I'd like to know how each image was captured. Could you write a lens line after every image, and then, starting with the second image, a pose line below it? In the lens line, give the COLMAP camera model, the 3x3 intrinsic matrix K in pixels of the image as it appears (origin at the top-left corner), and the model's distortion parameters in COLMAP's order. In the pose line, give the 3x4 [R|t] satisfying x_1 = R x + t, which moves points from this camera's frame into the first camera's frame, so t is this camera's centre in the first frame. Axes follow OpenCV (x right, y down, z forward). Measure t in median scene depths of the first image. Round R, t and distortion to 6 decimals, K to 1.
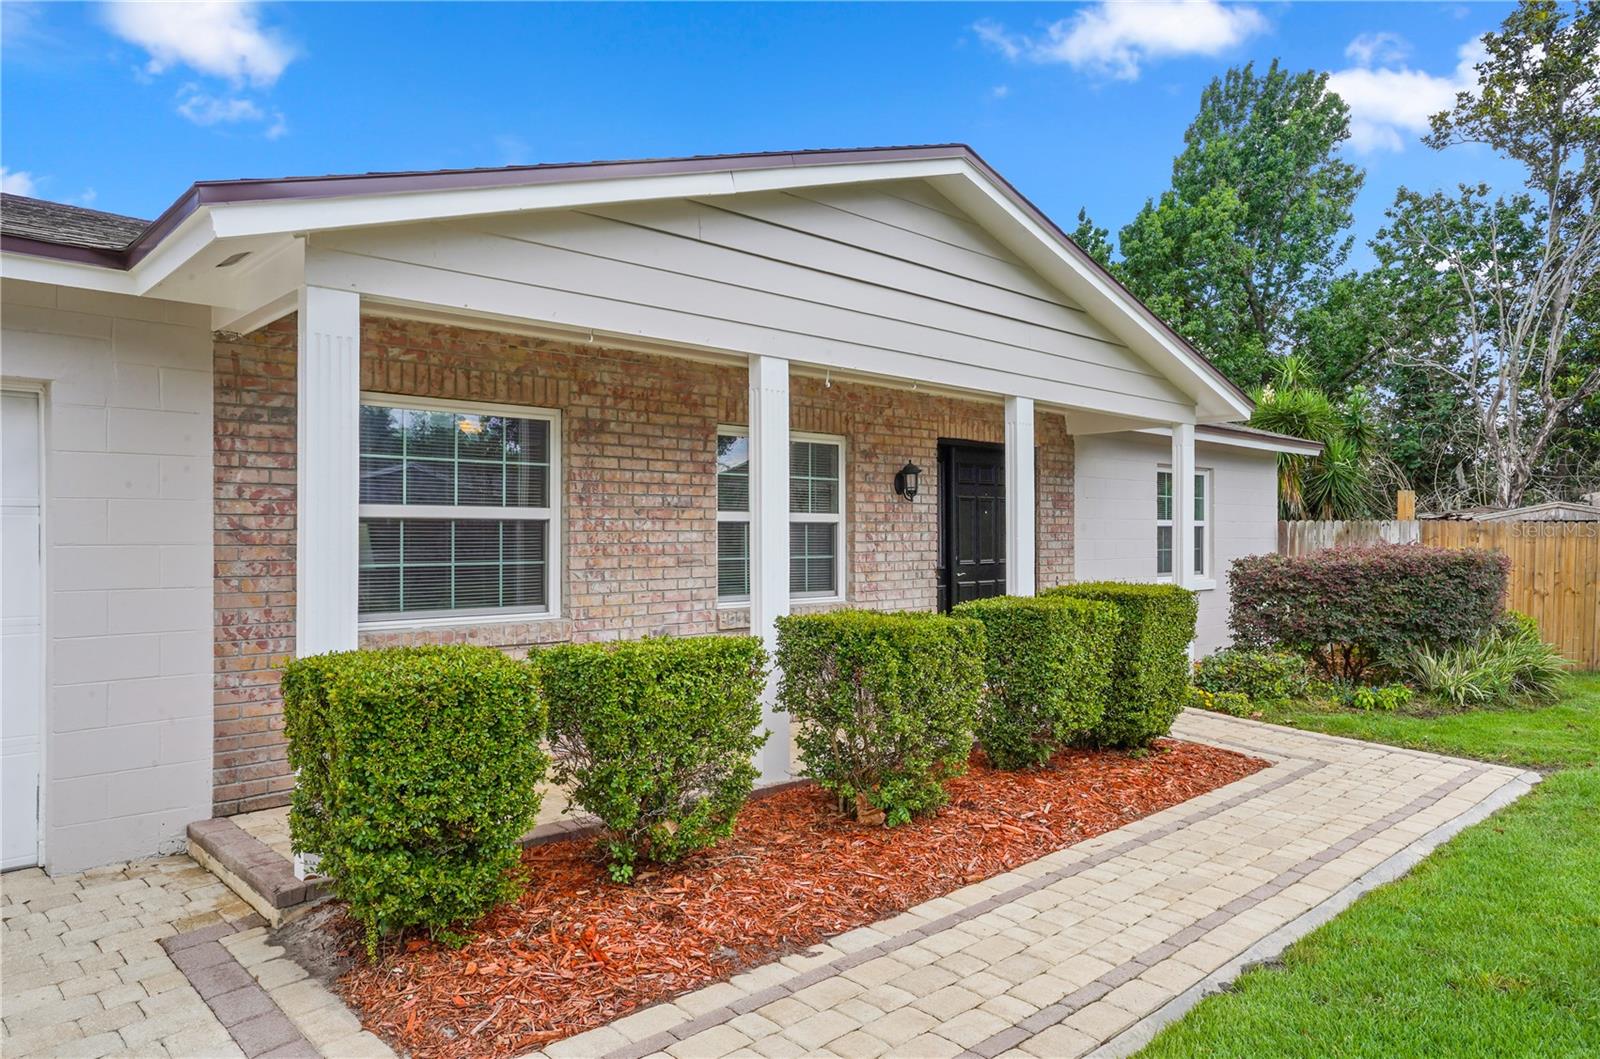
lens RADIAL K [[1034.9, 0, 800.0], [0, 1034.9, 529.5], [0, 0, 1]] dist [0.001476, -0.043376]
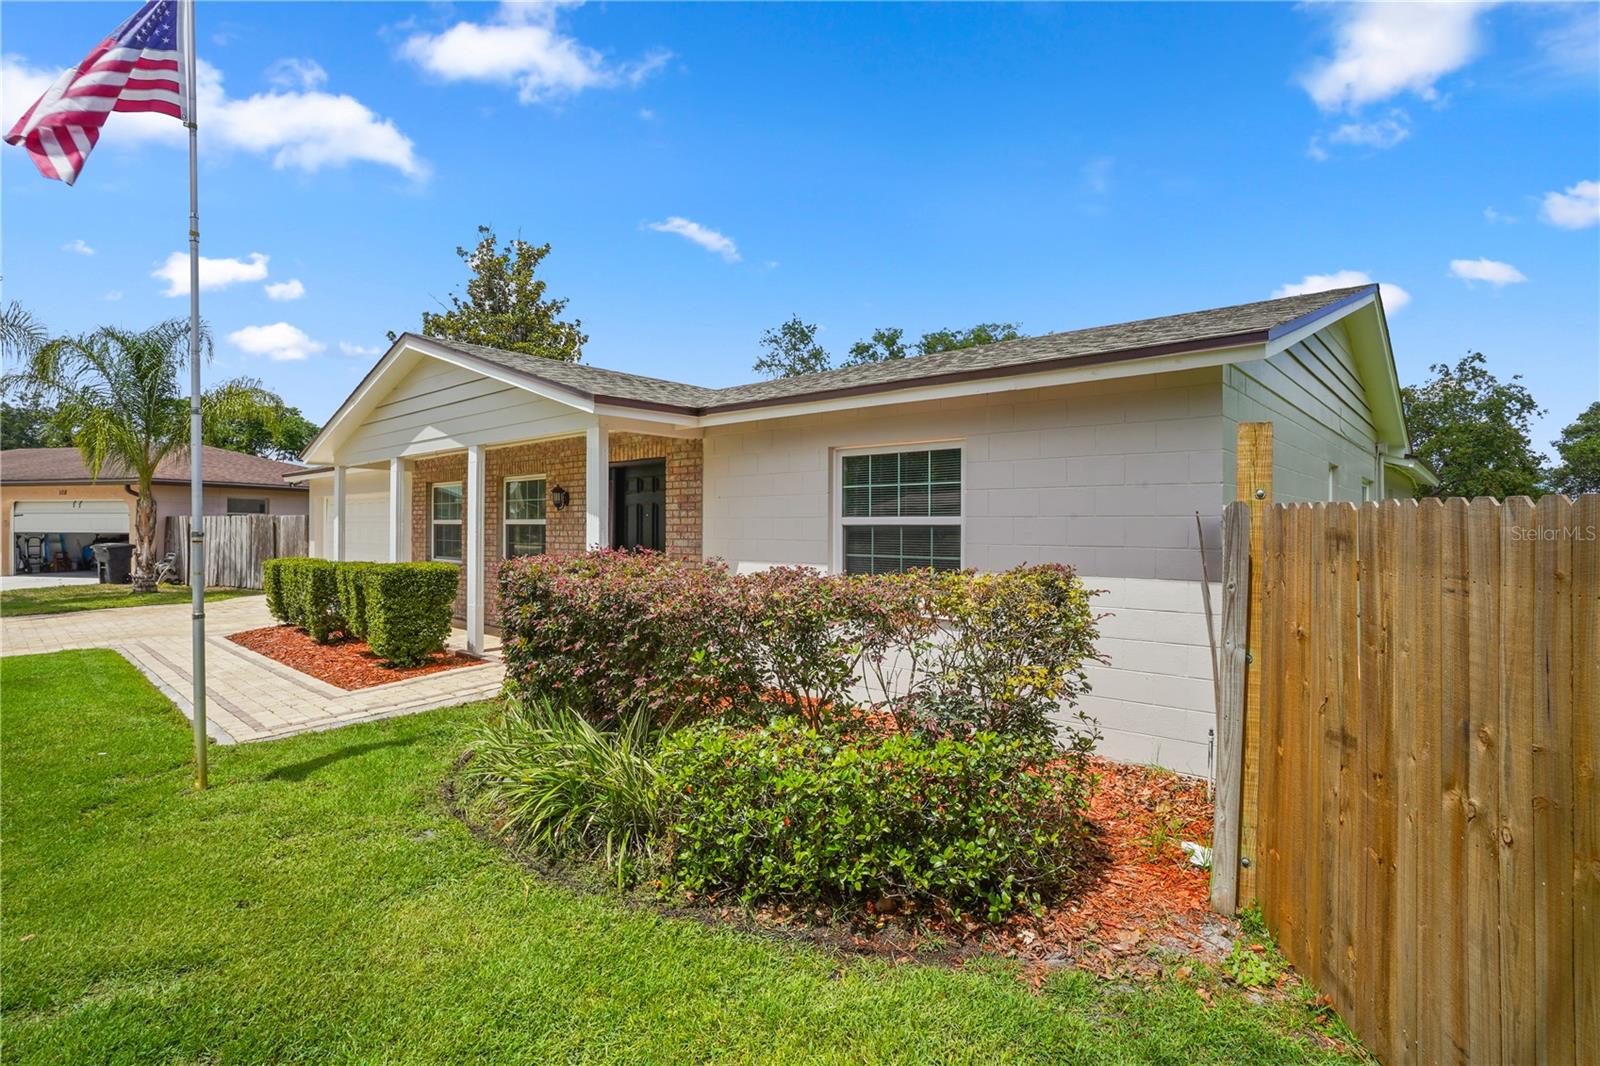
lens RADIAL K [[790.7, 0, 800.7], [0, 790.7, 526.6], [0, 0, 1]] dist [-0.033070, 0.000799]
pose [[0.067984, -0.007556, -0.997658, 1.554396], [-0.005839, 0.999951, -0.007971, 0.004910], [0.997669, 0.006367, 0.067936, 1.522807]]
